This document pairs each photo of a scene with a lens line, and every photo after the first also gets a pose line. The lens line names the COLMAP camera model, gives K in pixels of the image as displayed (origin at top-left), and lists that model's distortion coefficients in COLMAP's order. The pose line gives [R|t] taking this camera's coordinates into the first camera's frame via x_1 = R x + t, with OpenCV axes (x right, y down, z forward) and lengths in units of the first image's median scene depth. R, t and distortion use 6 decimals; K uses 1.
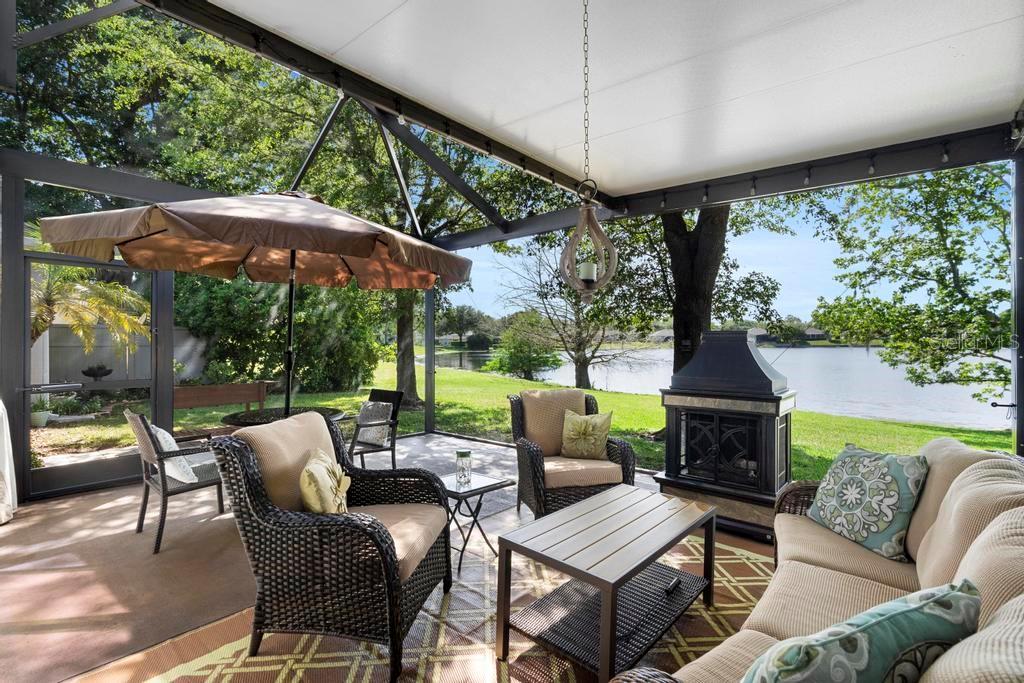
lens RADIAL K [[461.9, 0, 505.1], [0, 461.9, 340.3], [0, 0, 1]] dist [-0.009829, 0.003387]
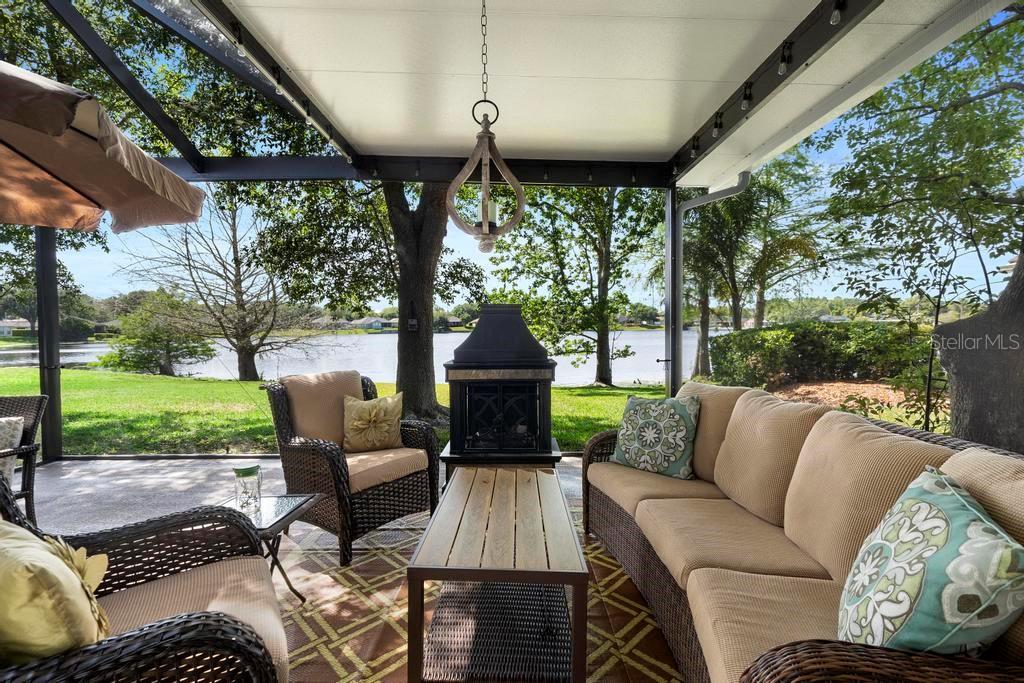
lens RADIAL K [[461.9, 0, 508.0], [0, 461.9, 339.0], [0, 0, 1]] dist [-0.009829, 0.003387]
pose [[0.758658, -0.019876, 0.651185, -0.160145], [0.003367, 0.999641, 0.026589, 0.025286], [-0.651480, -0.017979, 0.758453, 0.168266]]
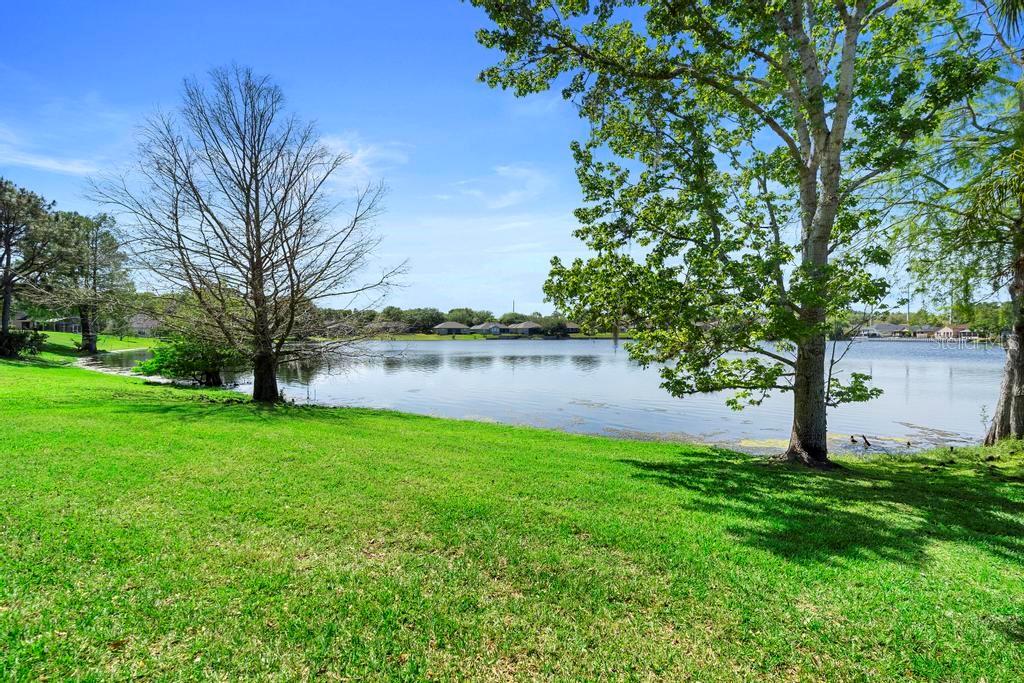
lens RADIAL K [[461.9, 0, 505.9], [0, 461.9, 347.1], [0, 0, 1]] dist [-0.009829, 0.003387]
pose [[0.902522, -0.008093, 0.430567, 1.231158], [-0.005550, 0.999522, 0.030421, 0.028408], [-0.430608, -0.029845, 0.902046, 1.591150]]
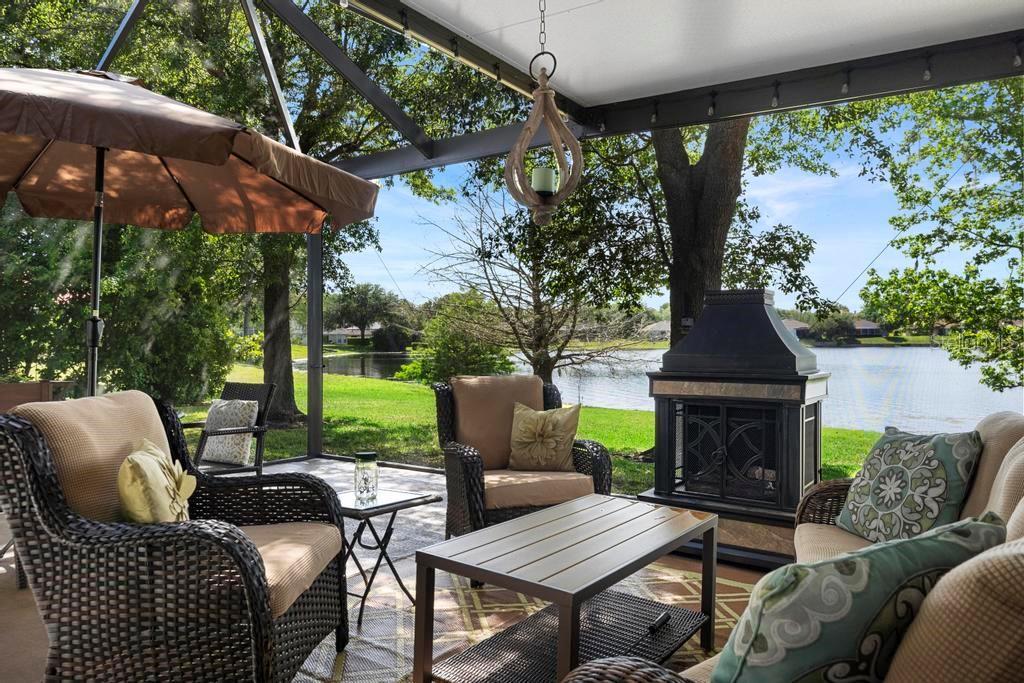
lens RADIAL K [[688.3, 0, 505.2], [0, 688.3, 340.6], [0, 0, 1]] dist [0.000096, 0.001242]
pose [[0.994140, 0.001102, 0.108094, 0.003040], [-0.001643, 0.999987, 0.004916, 0.045067], [-0.108087, -0.005065, 0.994129, -0.025556]]
